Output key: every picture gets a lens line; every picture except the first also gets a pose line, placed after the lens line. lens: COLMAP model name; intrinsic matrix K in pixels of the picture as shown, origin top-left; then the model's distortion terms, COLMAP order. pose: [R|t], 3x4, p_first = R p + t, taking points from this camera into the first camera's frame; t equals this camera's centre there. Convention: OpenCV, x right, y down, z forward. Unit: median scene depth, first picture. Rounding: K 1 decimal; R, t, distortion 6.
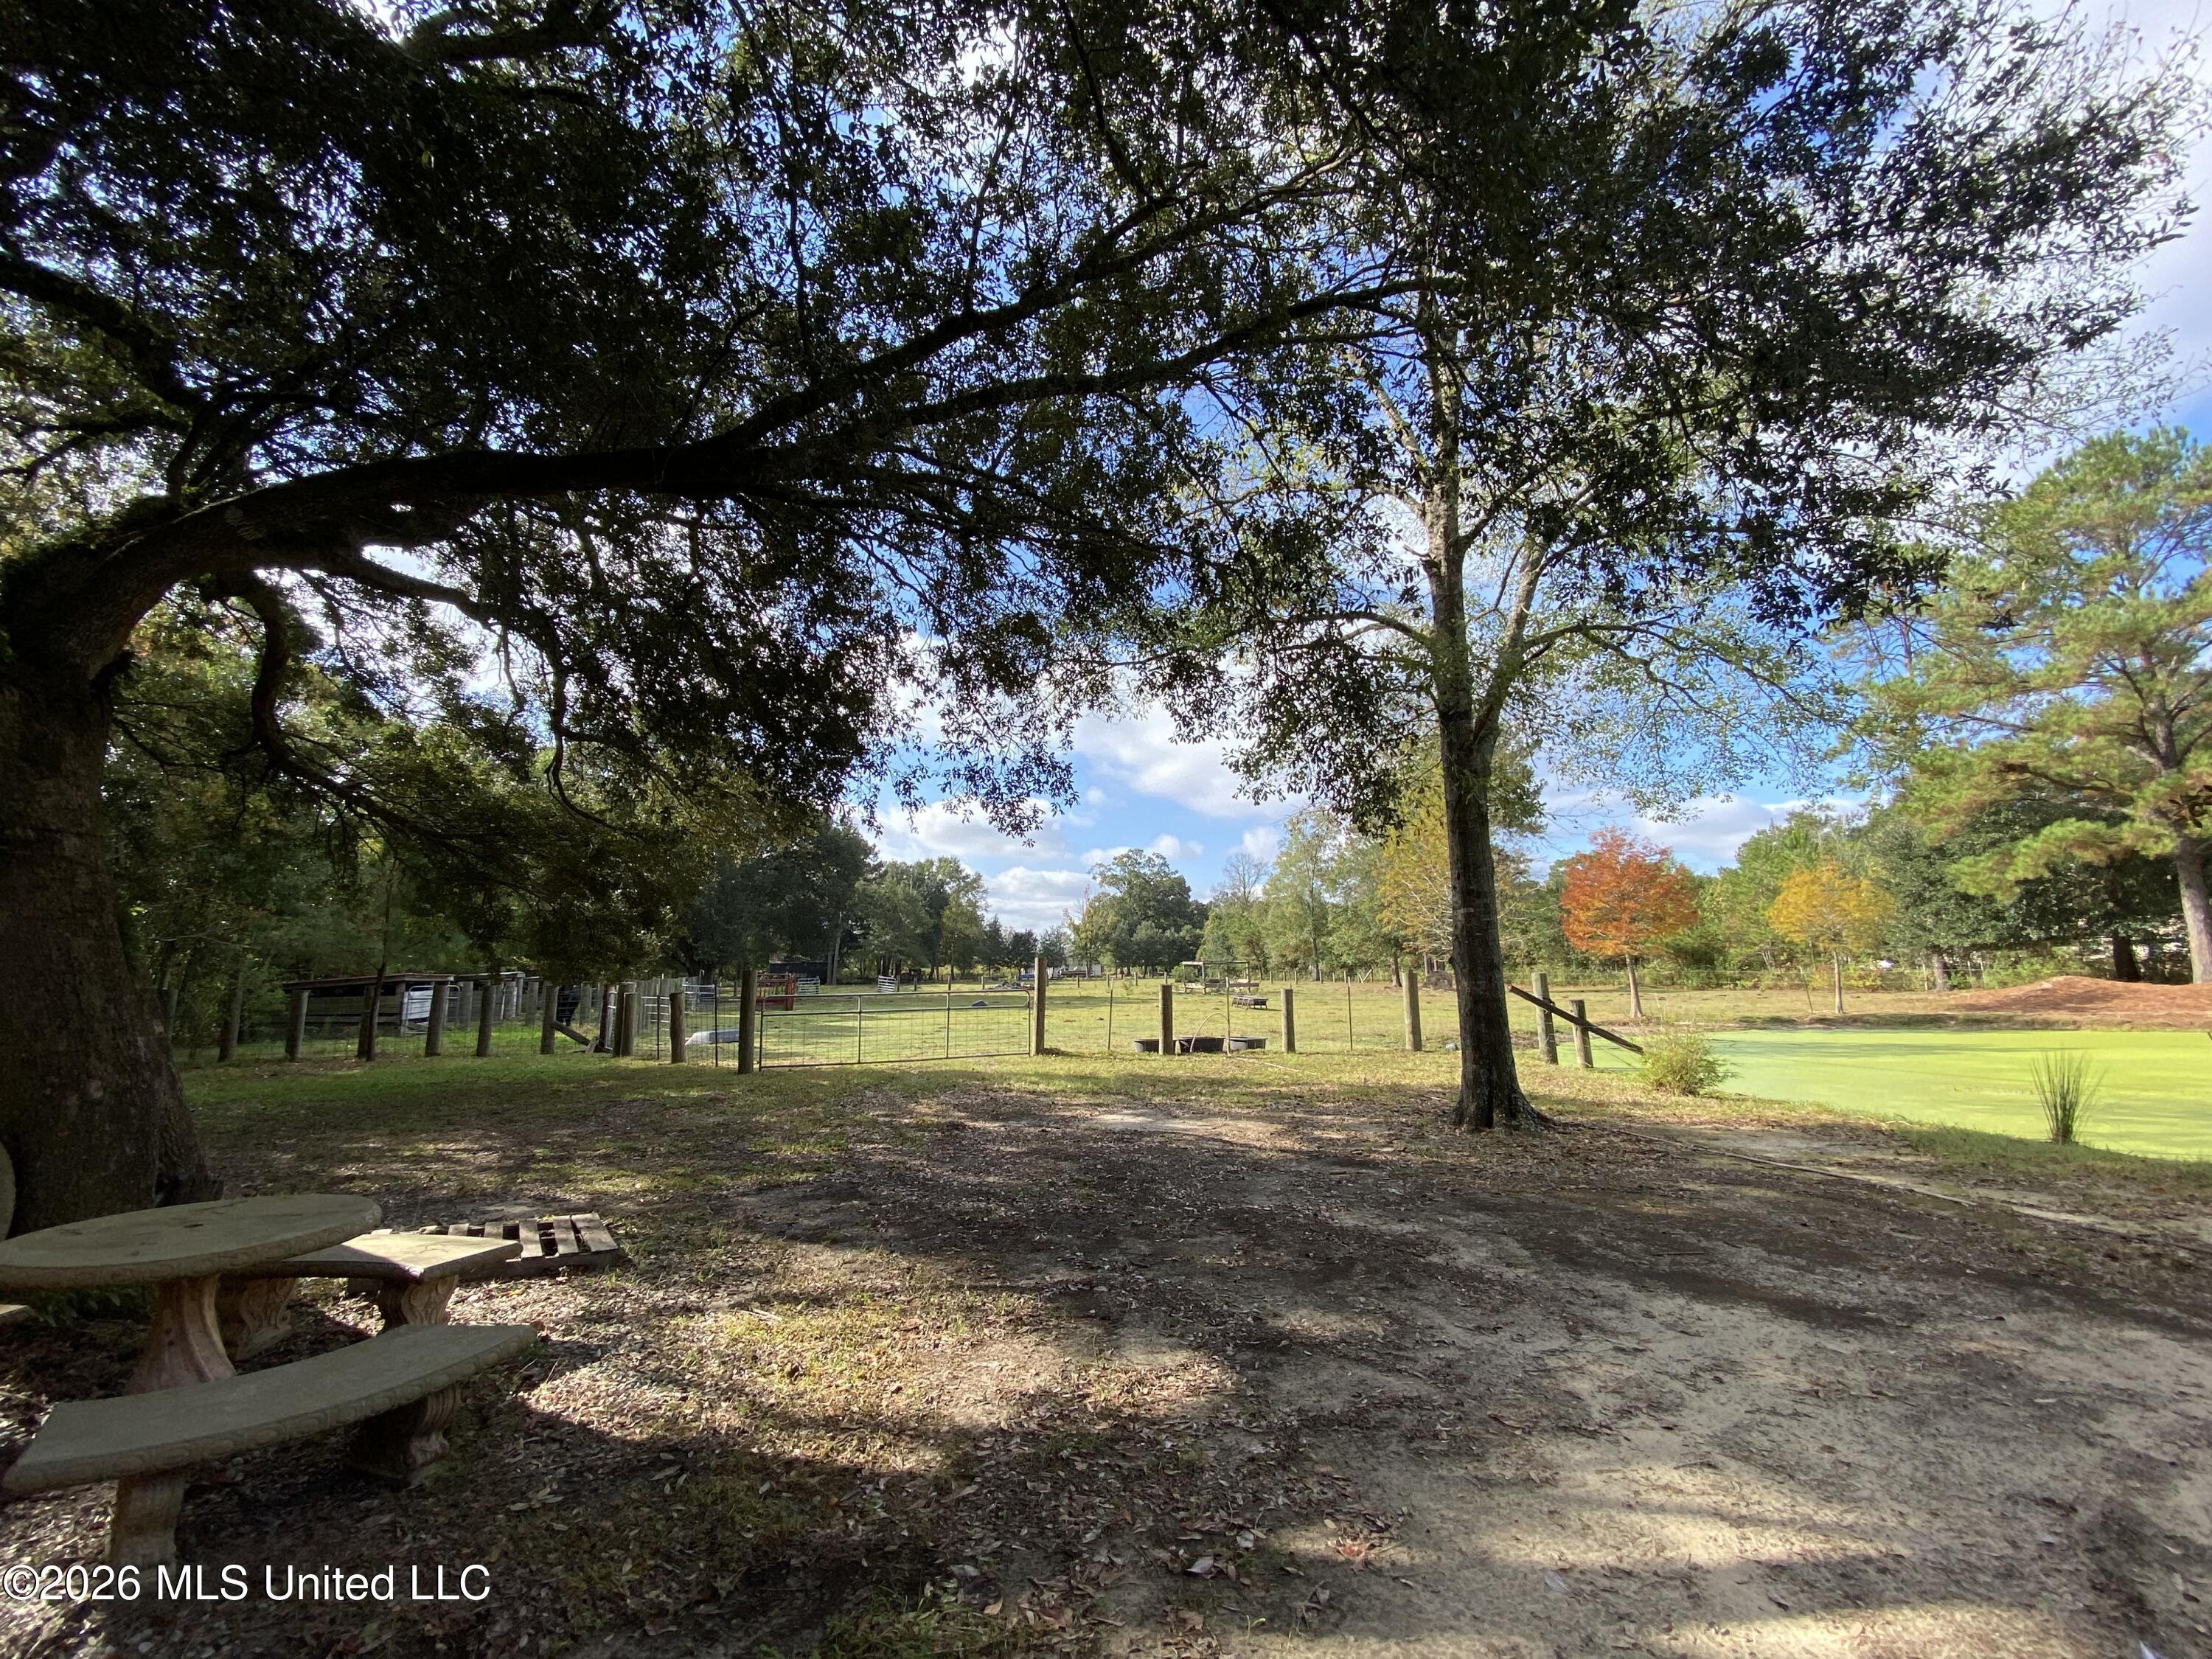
lens RADIAL K [[890.9, 0, 1099.4], [0, 890.9, 826.6], [0, 0, 1]] dist [-0.023533, -0.004827]
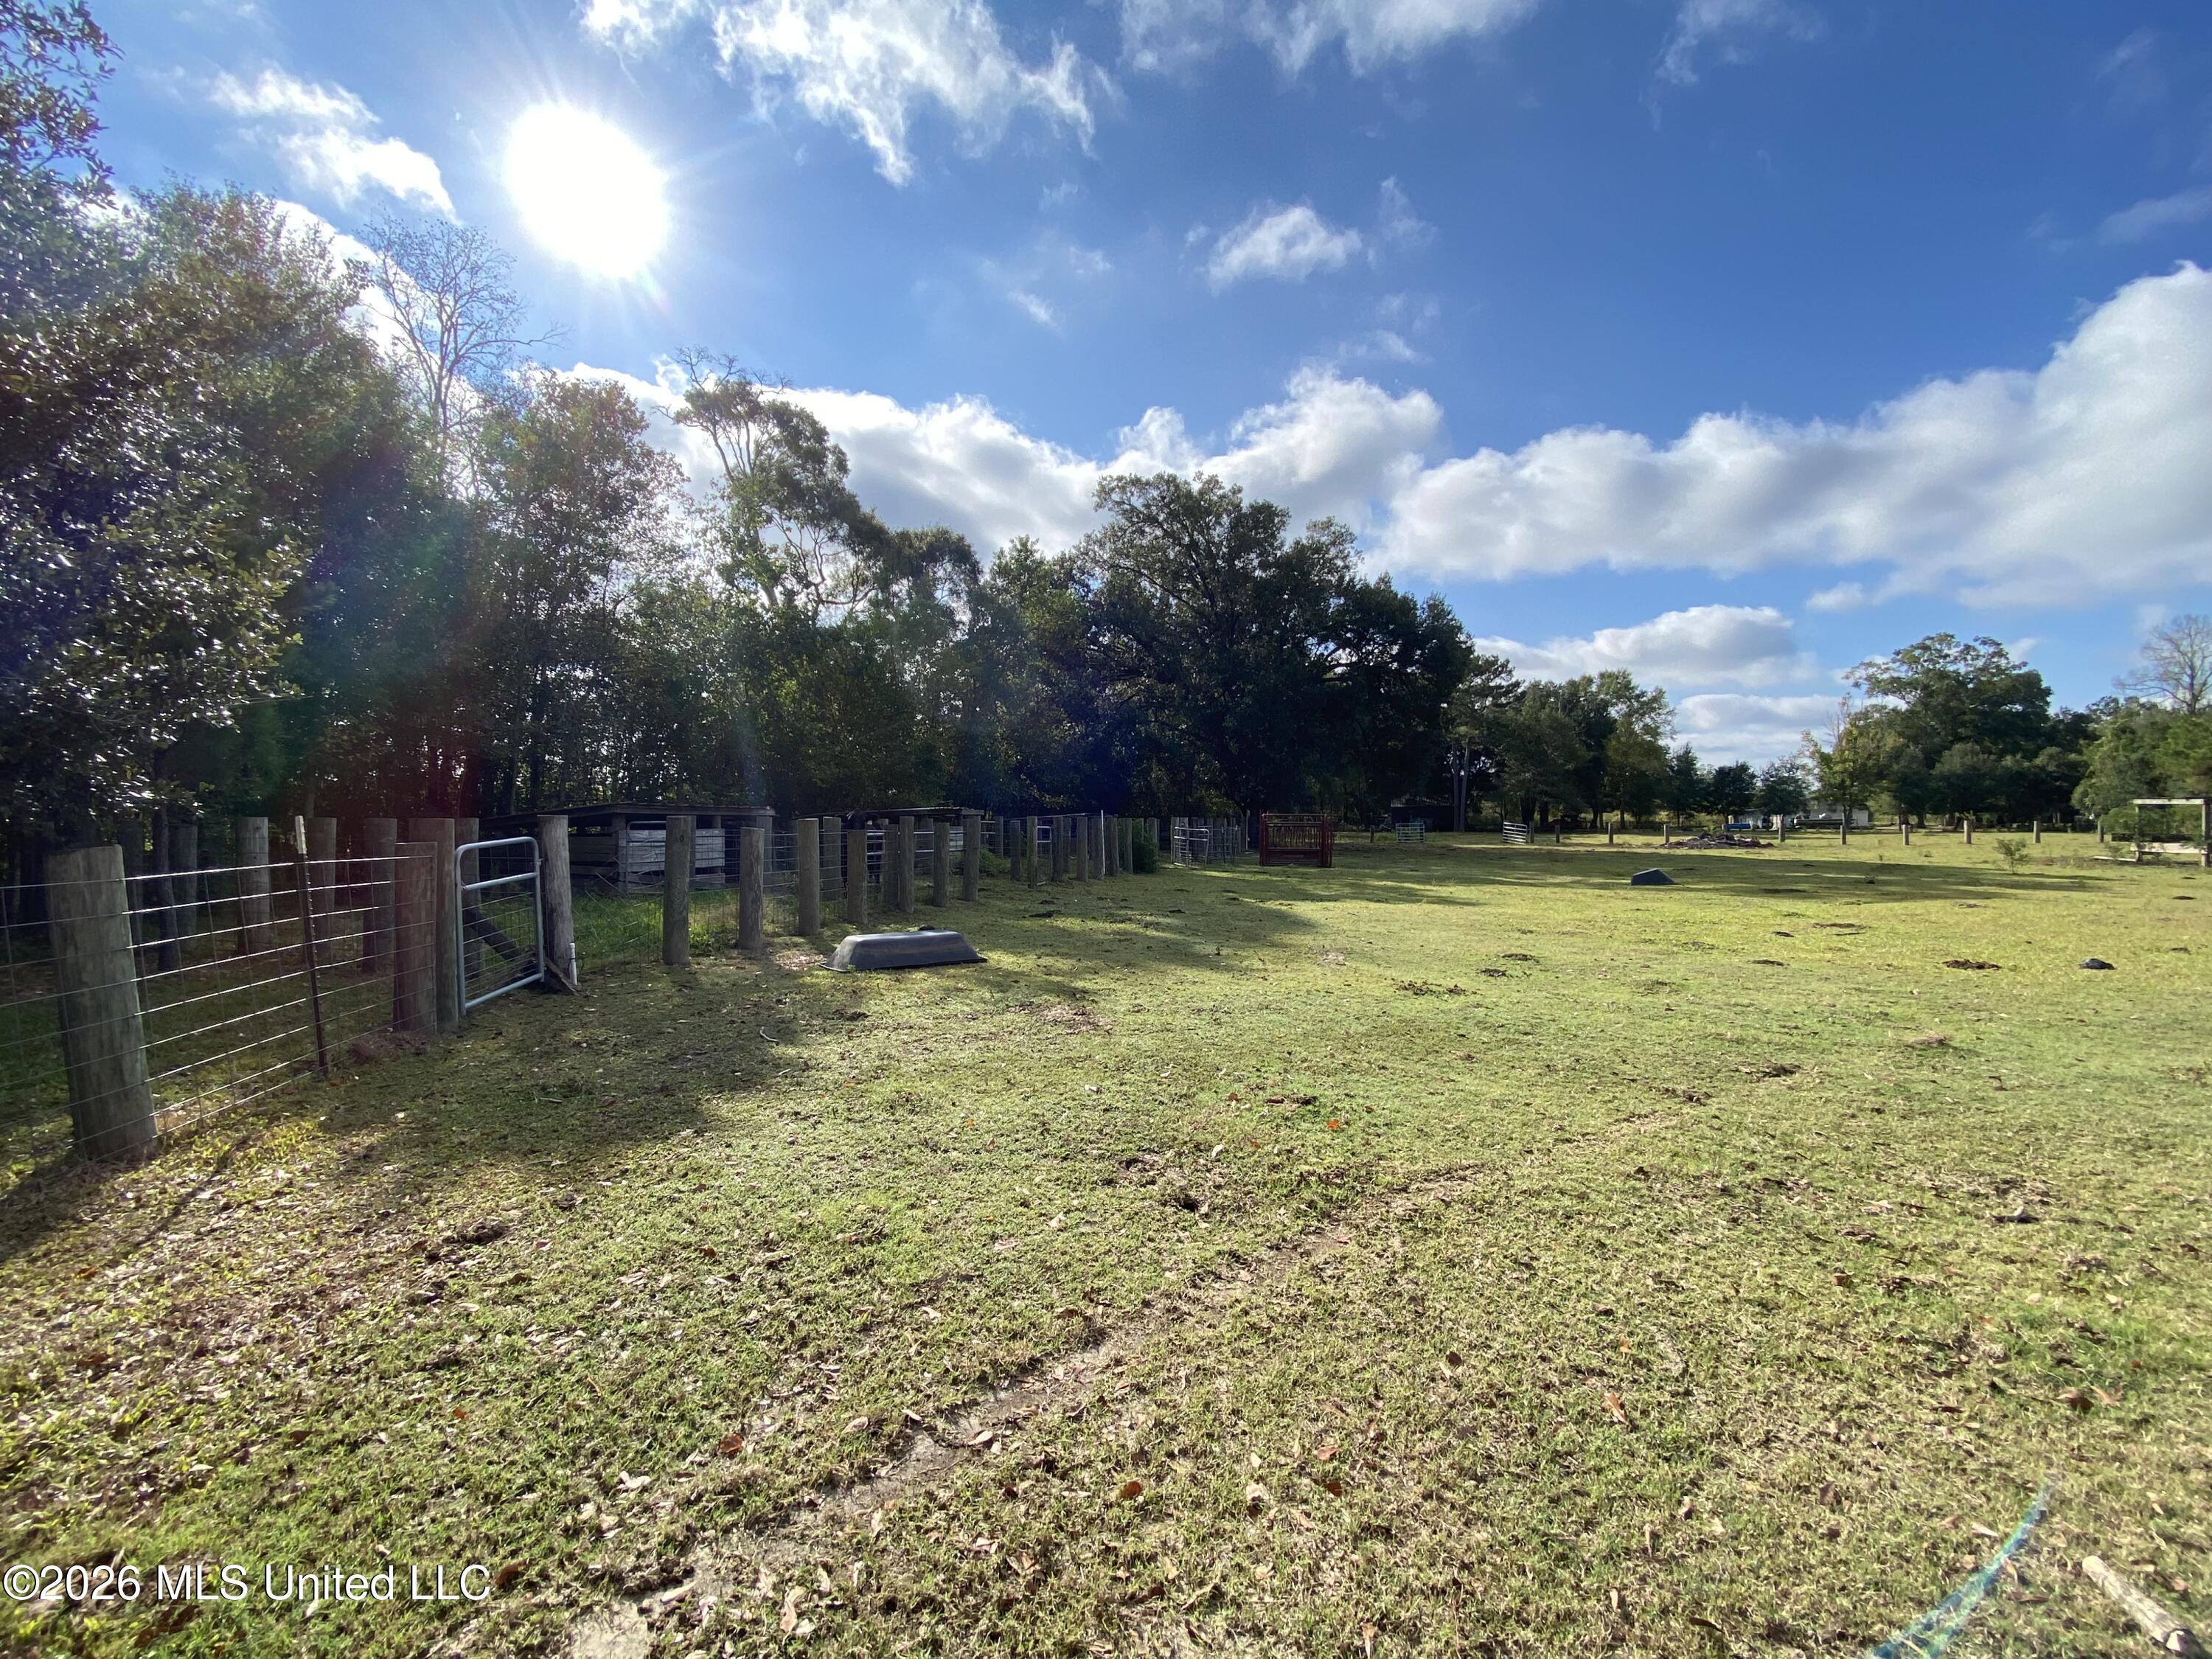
lens RADIAL K [[890.9, 0, 1096.0], [0, 890.9, 826.7], [0, 0, 1]] dist [-0.023533, -0.004827]
pose [[0.760931, 0.011842, -0.648724, -0.016941], [0.096659, 0.986607, 0.131389, 0.025496], [0.641592, -0.162683, 0.749596, 0.138987]]
